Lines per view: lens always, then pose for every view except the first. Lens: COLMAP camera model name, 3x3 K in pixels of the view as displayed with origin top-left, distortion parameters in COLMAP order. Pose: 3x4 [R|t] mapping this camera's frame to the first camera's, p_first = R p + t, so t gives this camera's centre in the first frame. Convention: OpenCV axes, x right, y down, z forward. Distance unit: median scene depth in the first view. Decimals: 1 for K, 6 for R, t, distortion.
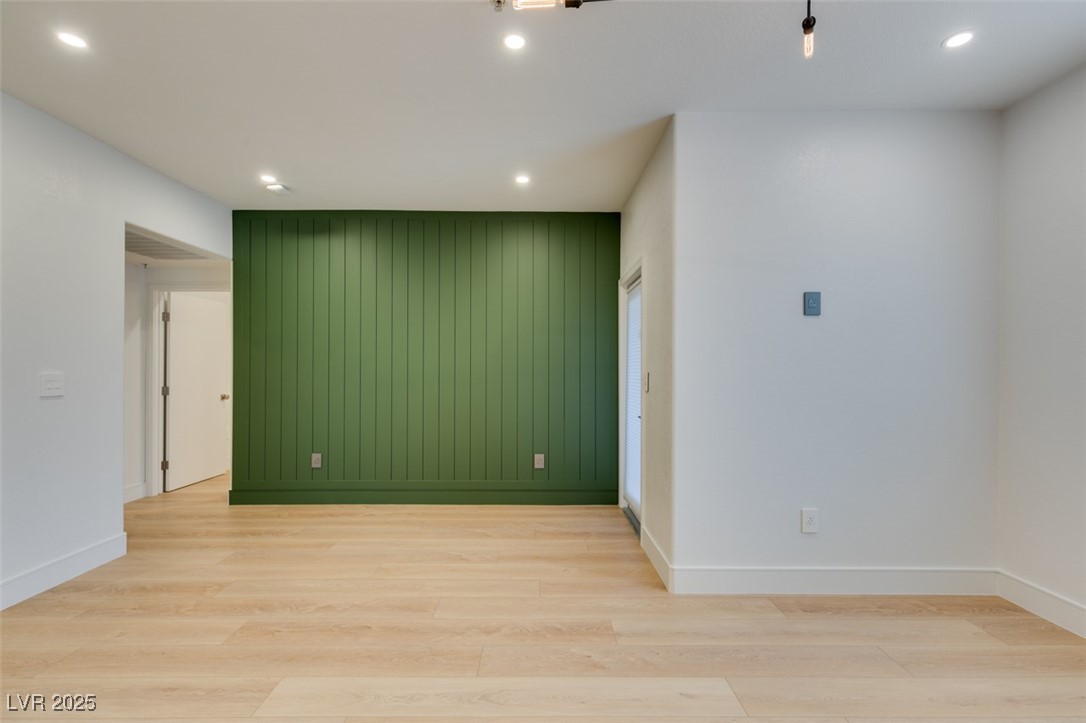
lens RADIAL K [[489.7, 0, 541.4], [0, 489.7, 364.3], [0, 0, 1]] dist [0.010186, -0.001403]
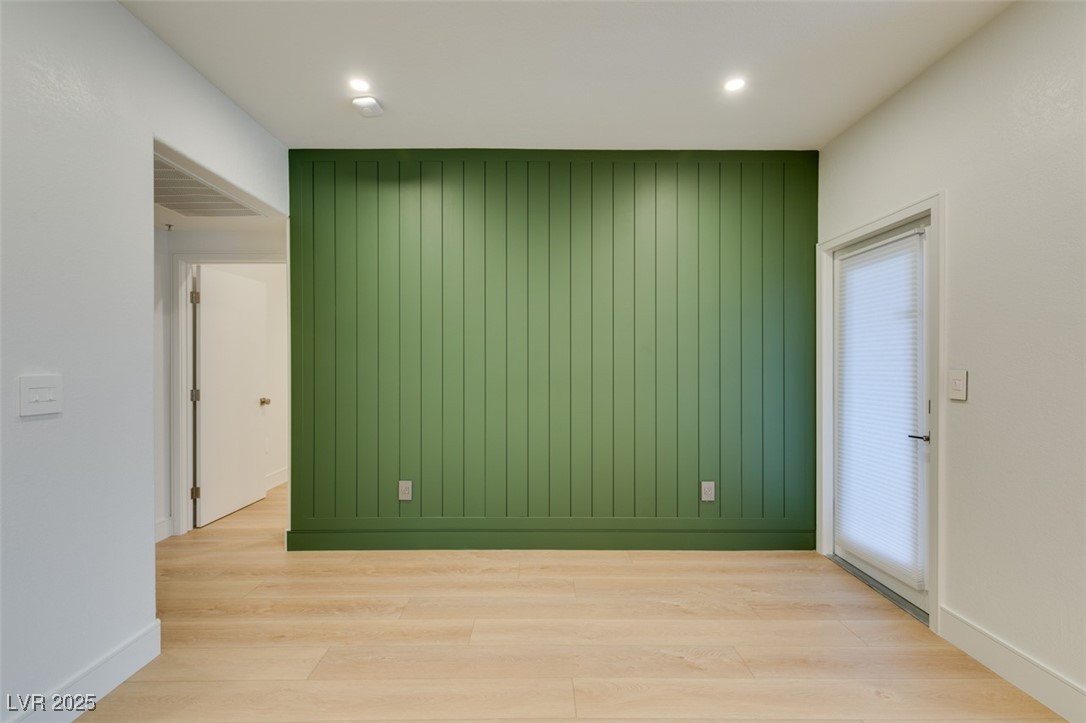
lens RADIAL K [[489.7, 0, 538.8], [0, 489.7, 364.0], [0, 0, 1]] dist [0.010186, -0.001403]
pose [[0.999998, -0.001897, 0.000263, -0.258243], [0.001895, 0.999971, 0.007380, 0.001488], [-0.000277, -0.007380, 0.999973, 0.266733]]
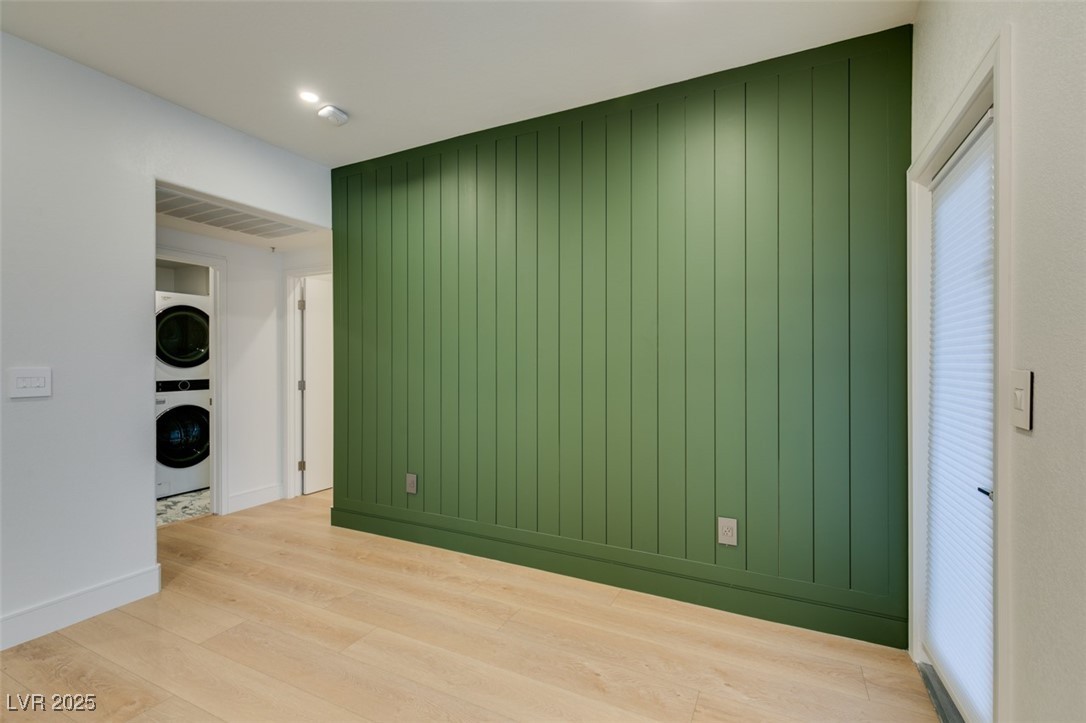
lens RADIAL K [[489.7, 0, 542.0], [0, 489.7, 358.6], [0, 0, 1]] dist [0.010186, -0.001403]
pose [[0.891475, -0.003703, -0.453056, 0.059712], [0.006261, 0.999972, 0.004148, 0.003462], [0.453028, -0.006535, 0.891473, 0.425129]]
